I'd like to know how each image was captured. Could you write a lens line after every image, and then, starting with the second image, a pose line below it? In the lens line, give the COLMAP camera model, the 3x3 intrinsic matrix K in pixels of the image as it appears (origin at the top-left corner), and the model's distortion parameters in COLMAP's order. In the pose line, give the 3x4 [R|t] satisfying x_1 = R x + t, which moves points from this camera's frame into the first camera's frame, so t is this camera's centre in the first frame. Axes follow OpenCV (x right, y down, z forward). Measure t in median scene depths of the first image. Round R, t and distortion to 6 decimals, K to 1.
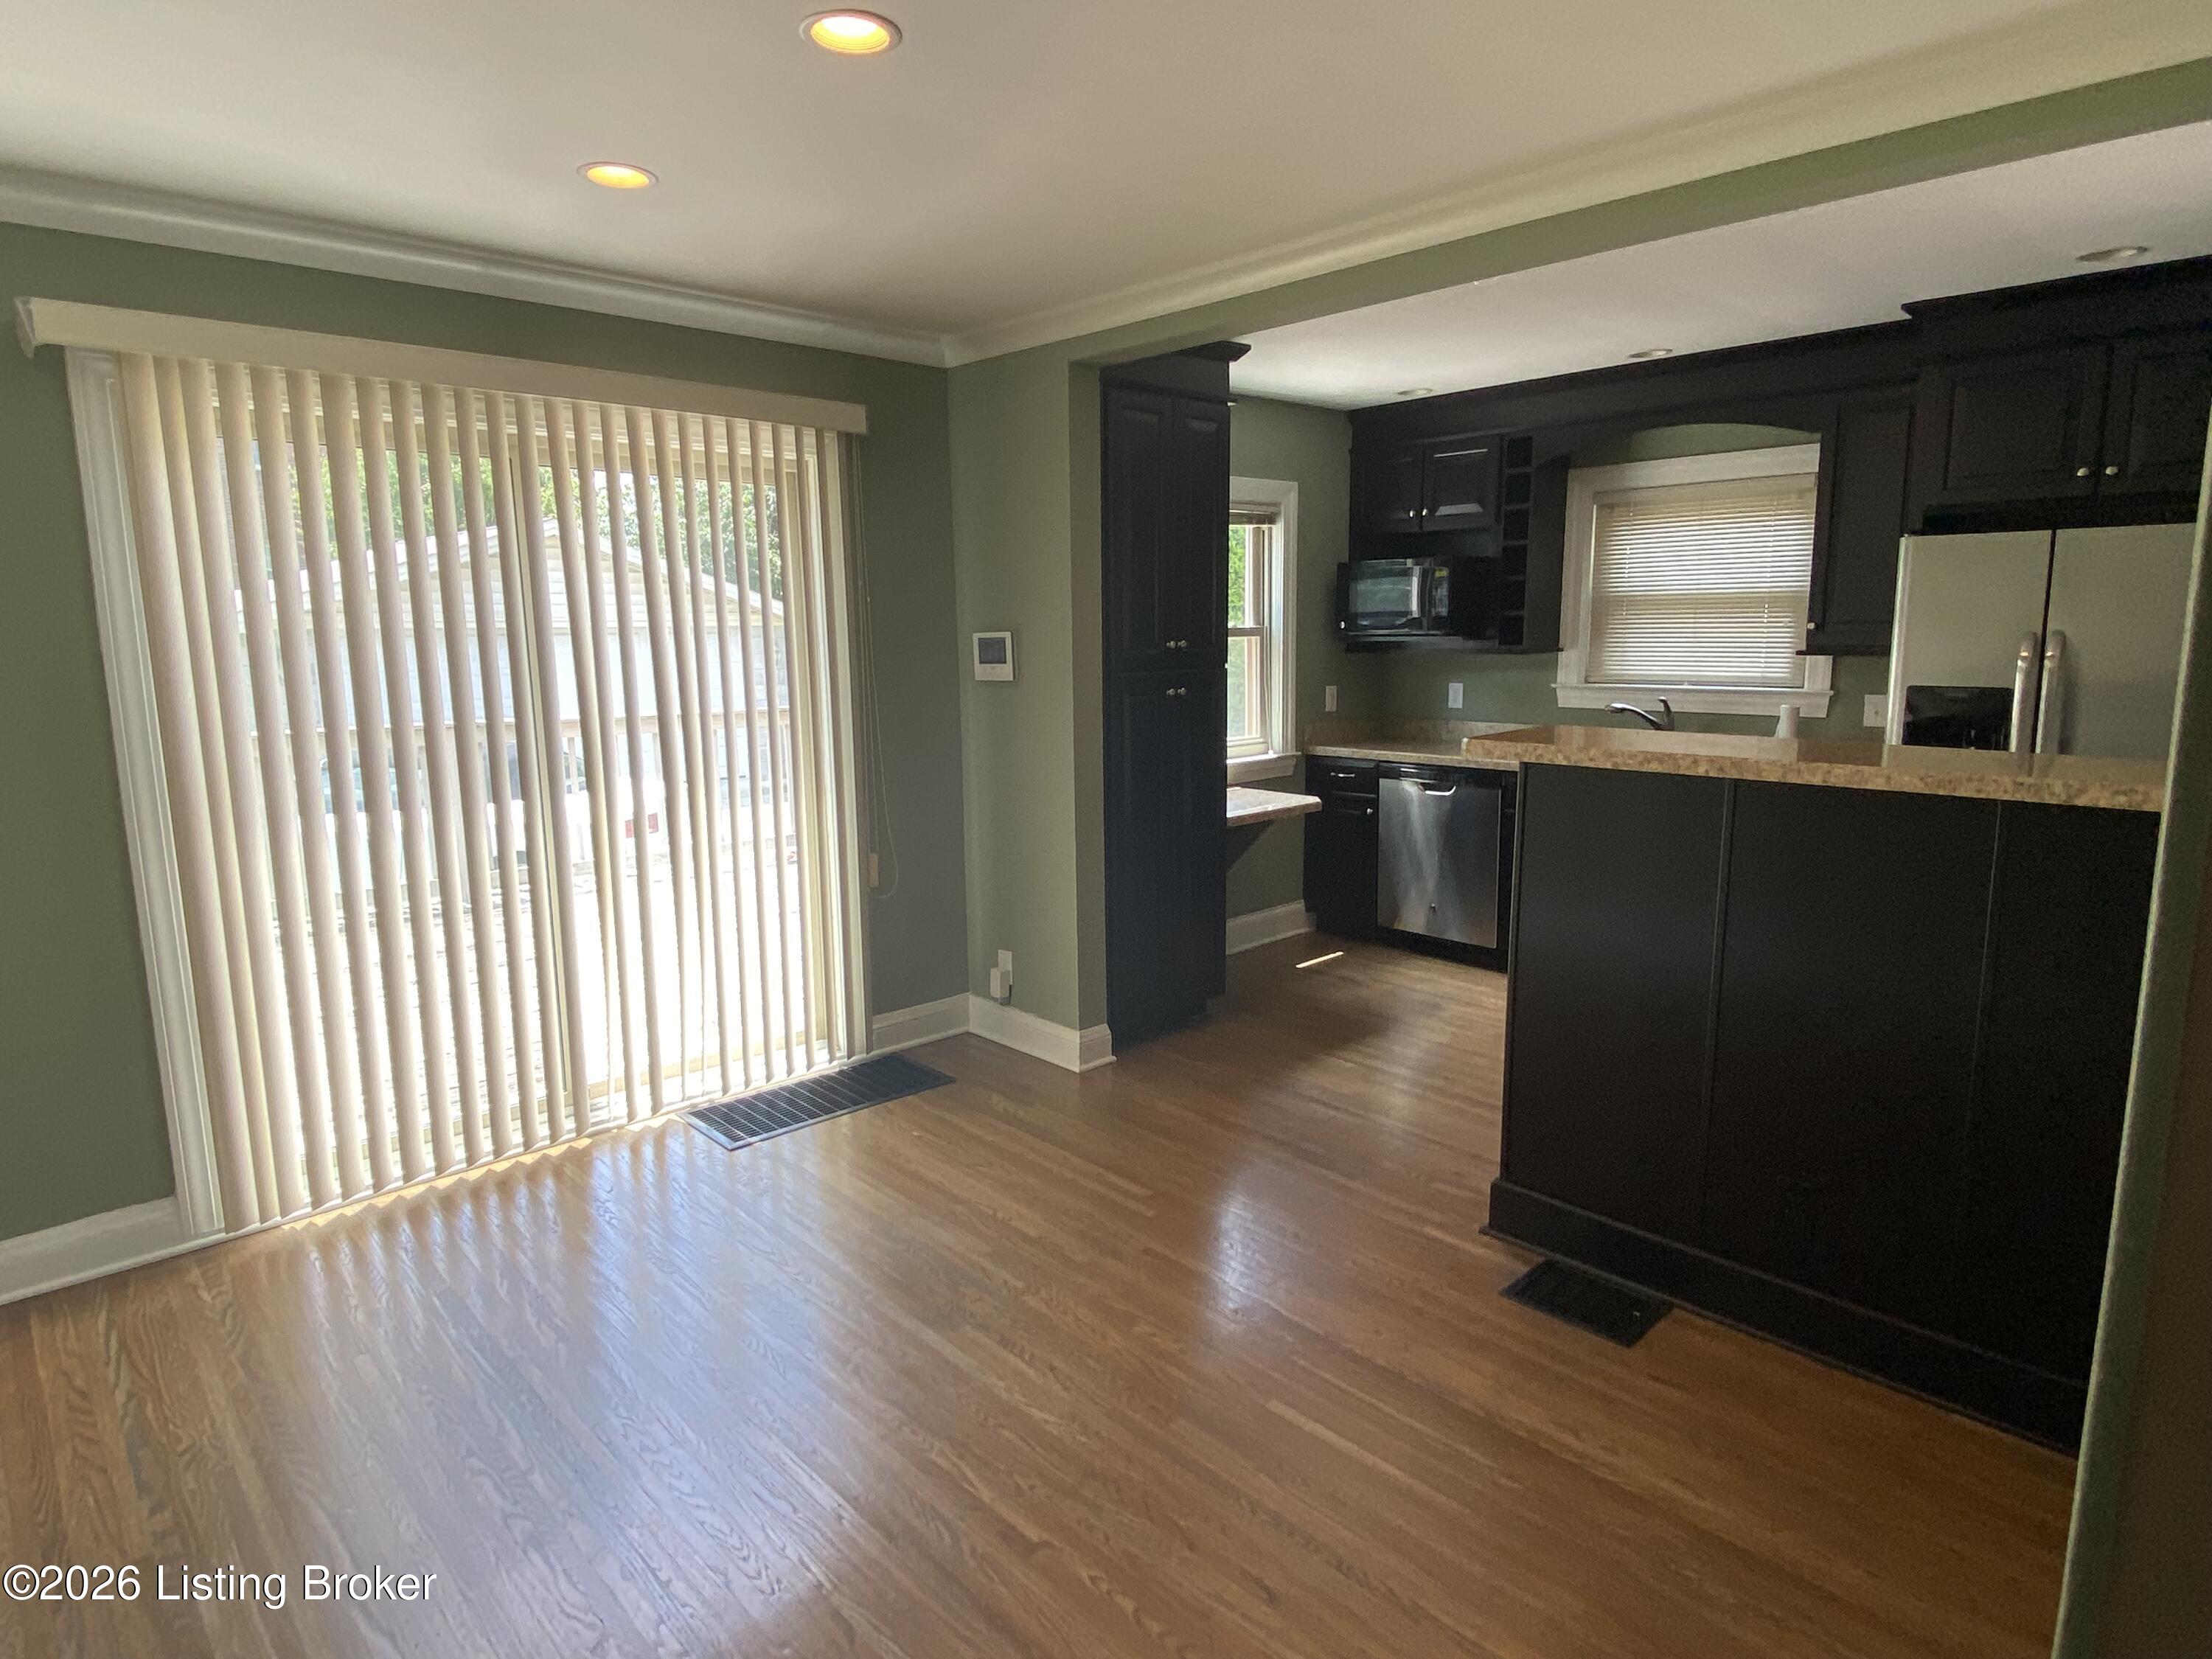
lens RADIAL K [[1242.1, 0, 1106.0], [0, 1242.1, 829.5], [0, 0, 1]] dist [0.051088, -0.043489]
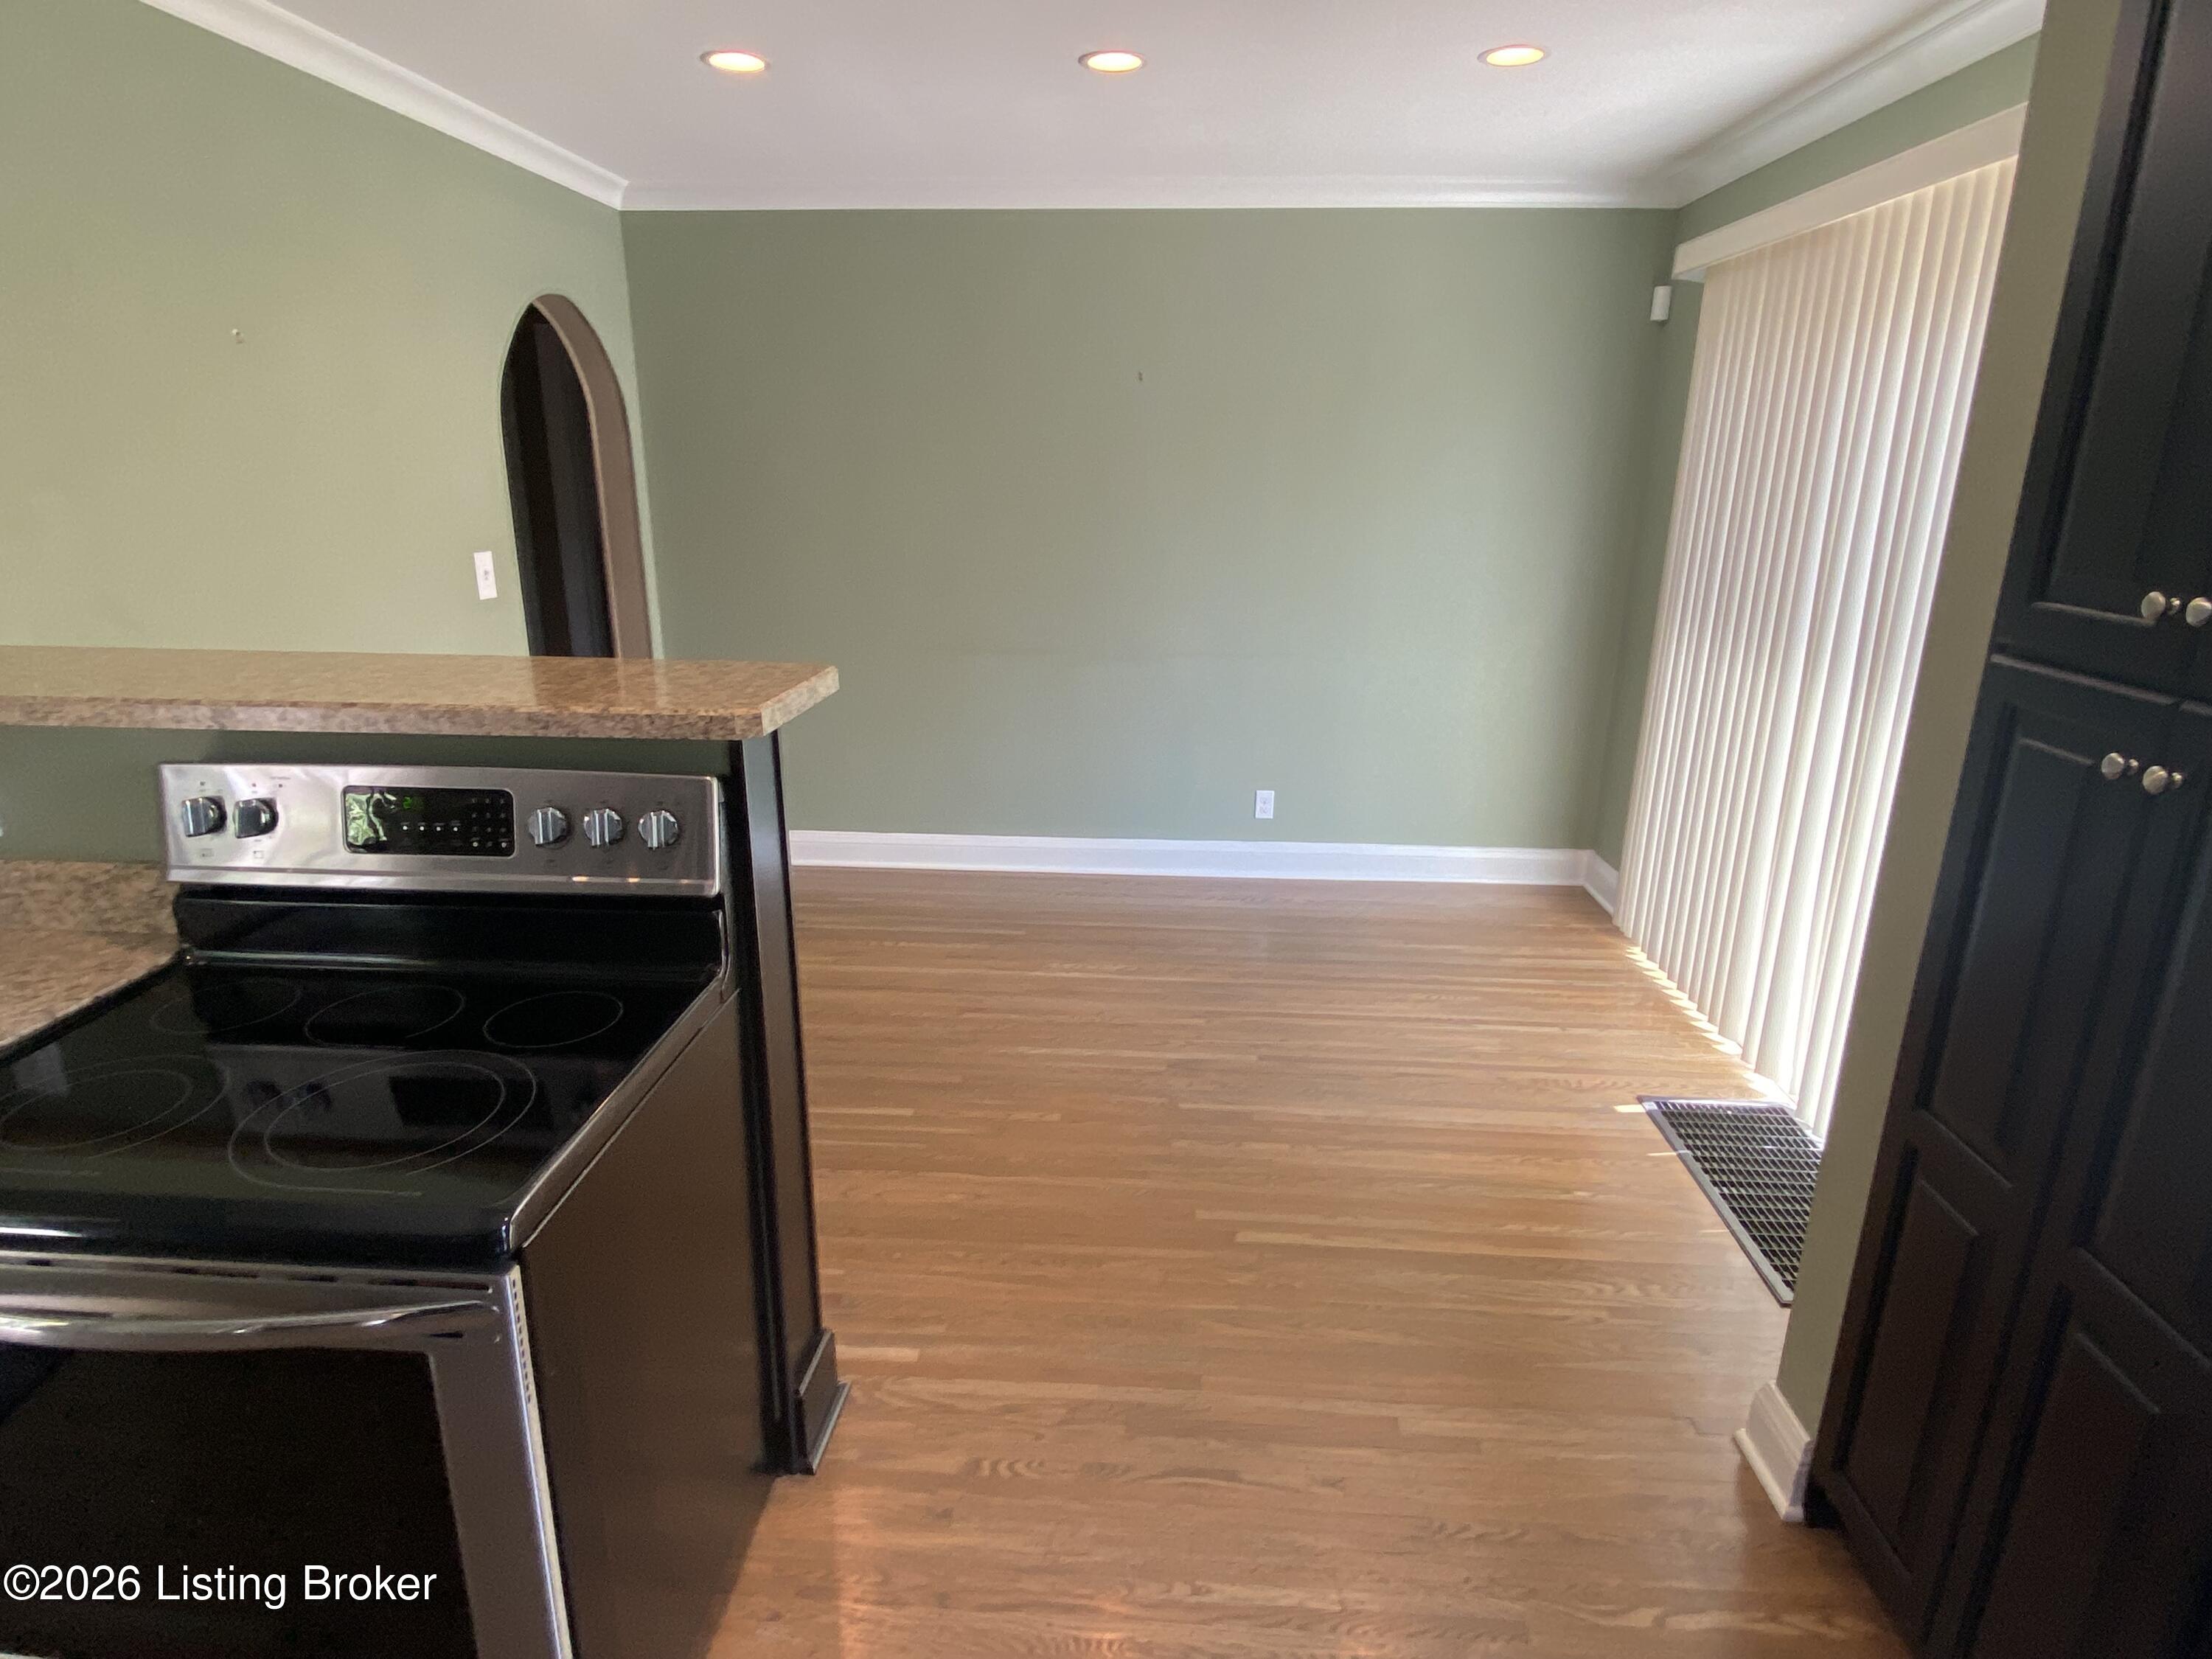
lens RADIAL K [[1230.1, 0, 1106.0], [0, 1230.1, 829.5], [0, 0, 1]] dist [0.000763, 0.000062]
pose [[-0.723154, 0.204946, -0.659579, 0.426749], [-0.113944, 0.906478, 0.406589, -0.188794], [0.681223, 0.369182, -0.632171, 1.030537]]
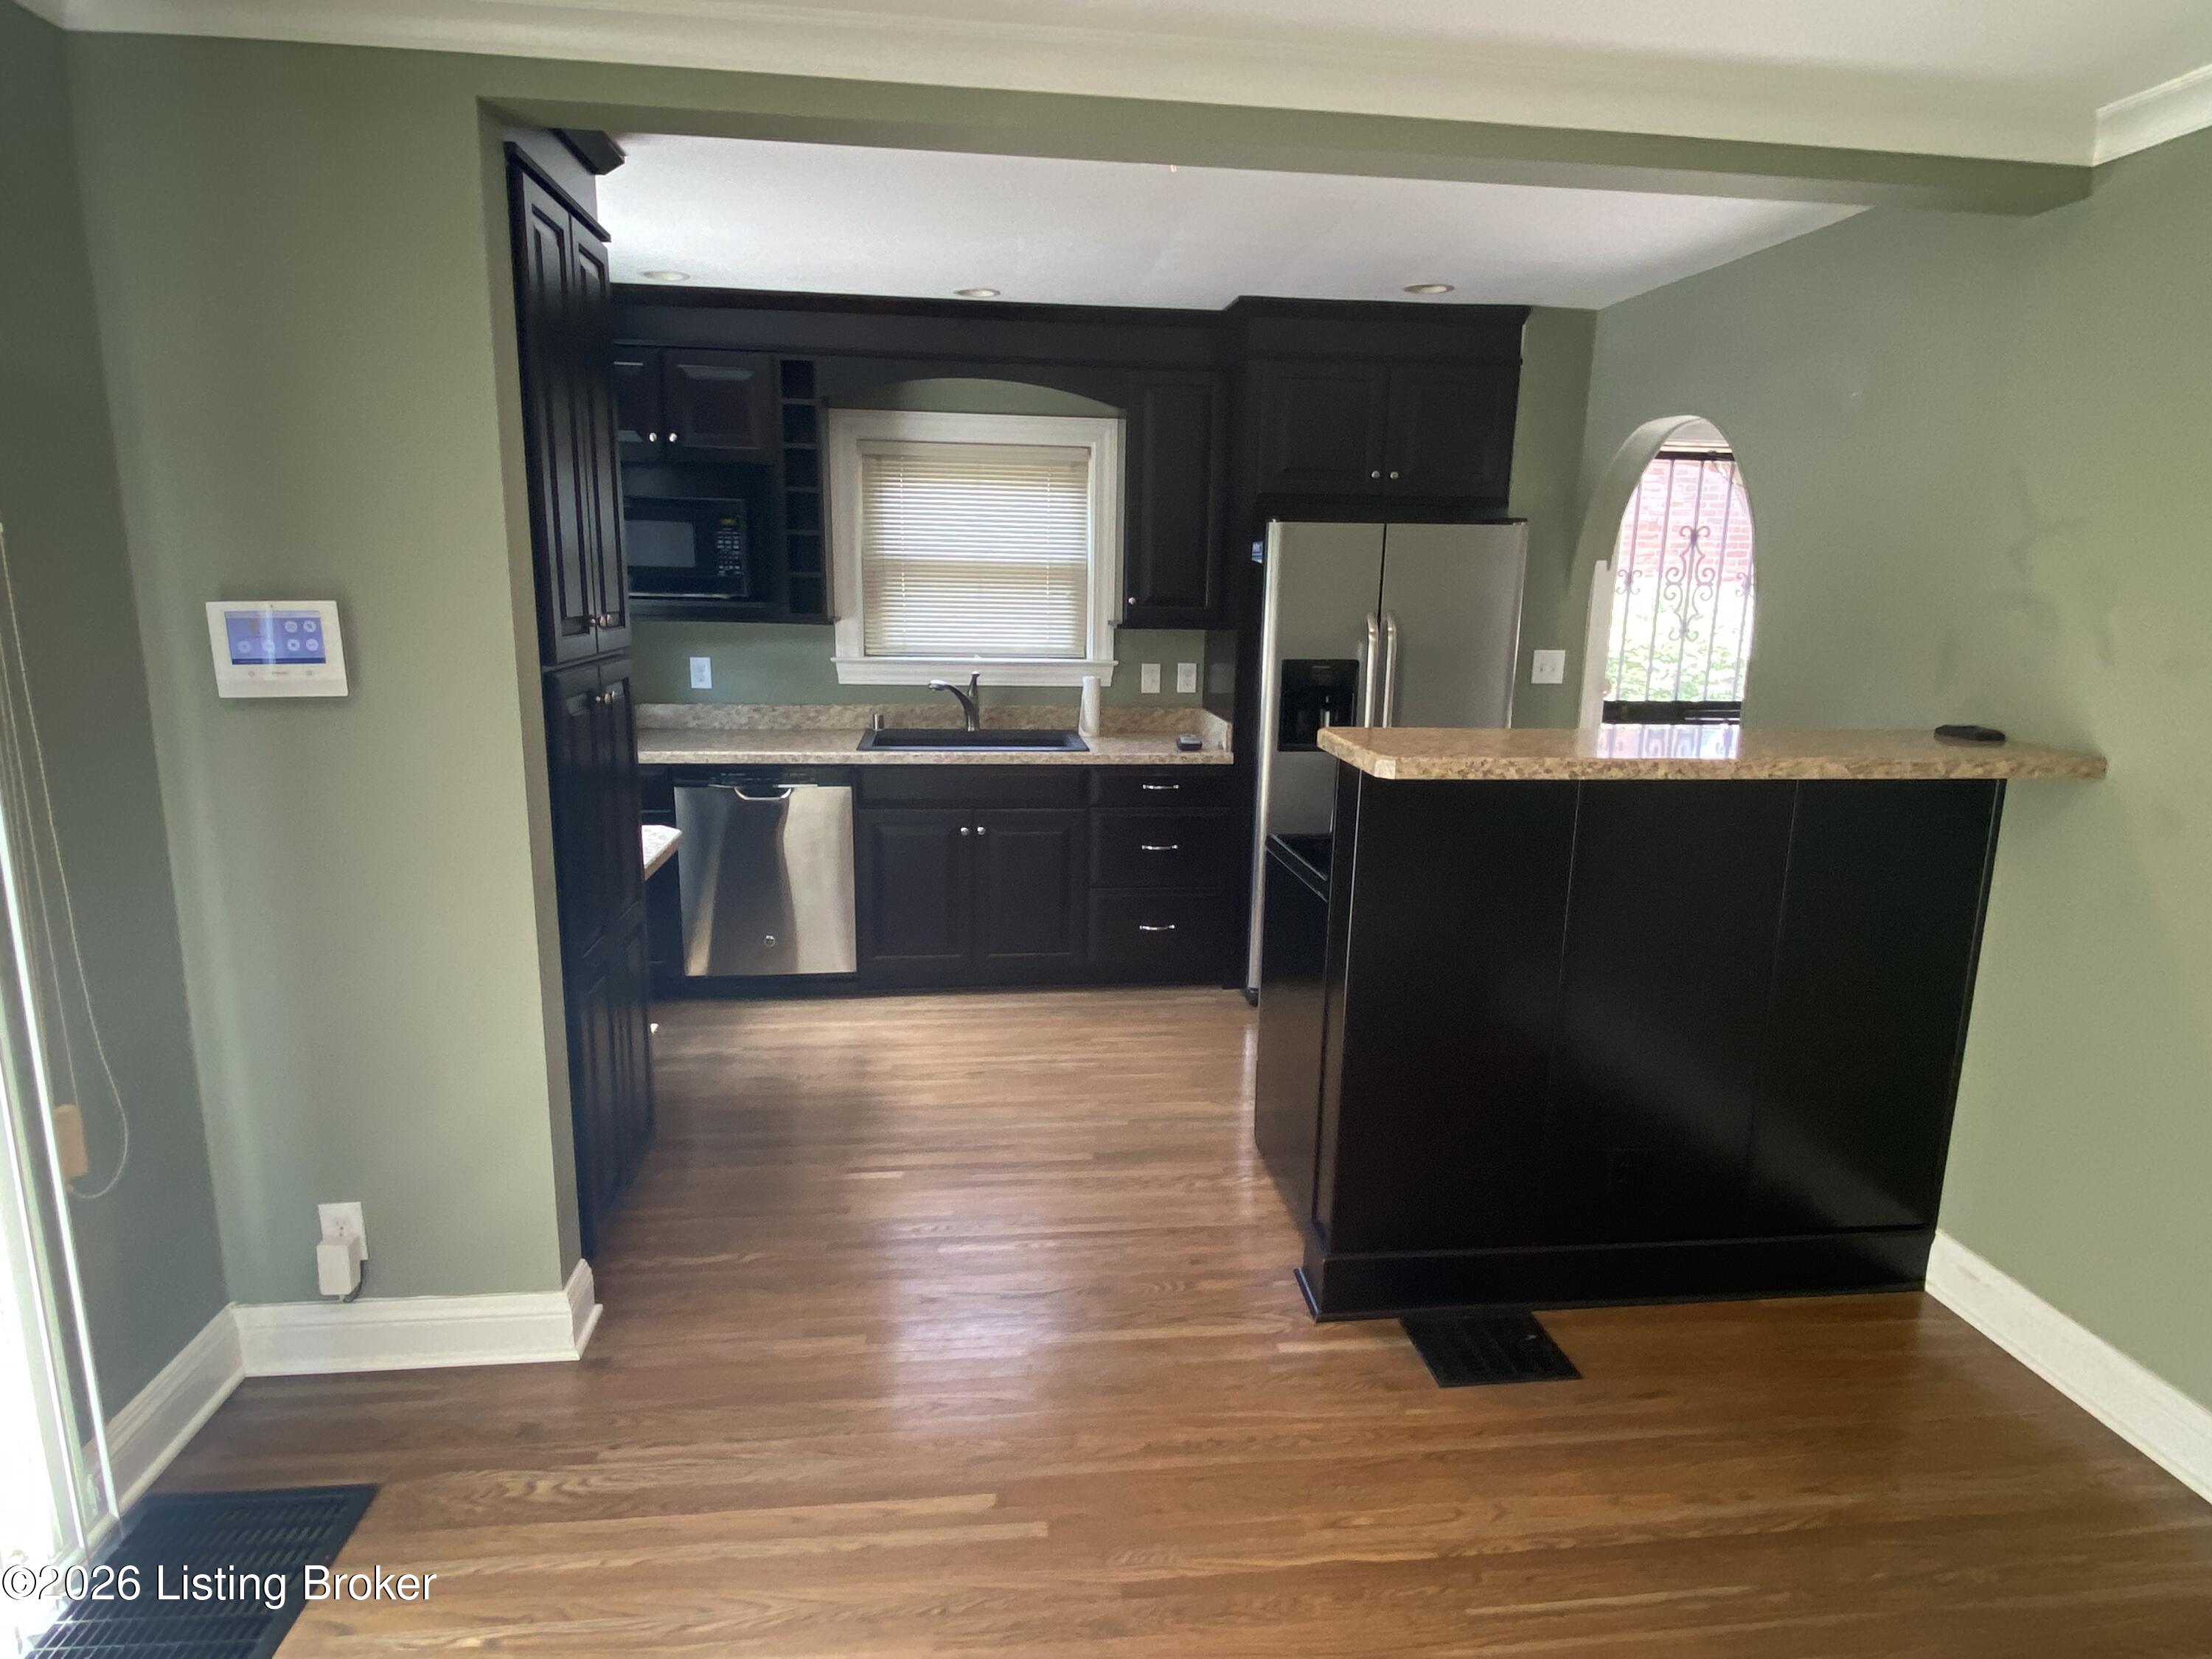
lens RADIAL K [[1242.1, 0, 1106.0], [0, 1242.1, 829.5], [0, 0, 1]] dist [0.051088, -0.043489]
pose [[0.592559, -0.142601, 0.792805, -0.303442], [0.107927, 0.989387, 0.097293, -0.080612], [-0.798264, 0.027913, 0.601660, 0.427186]]
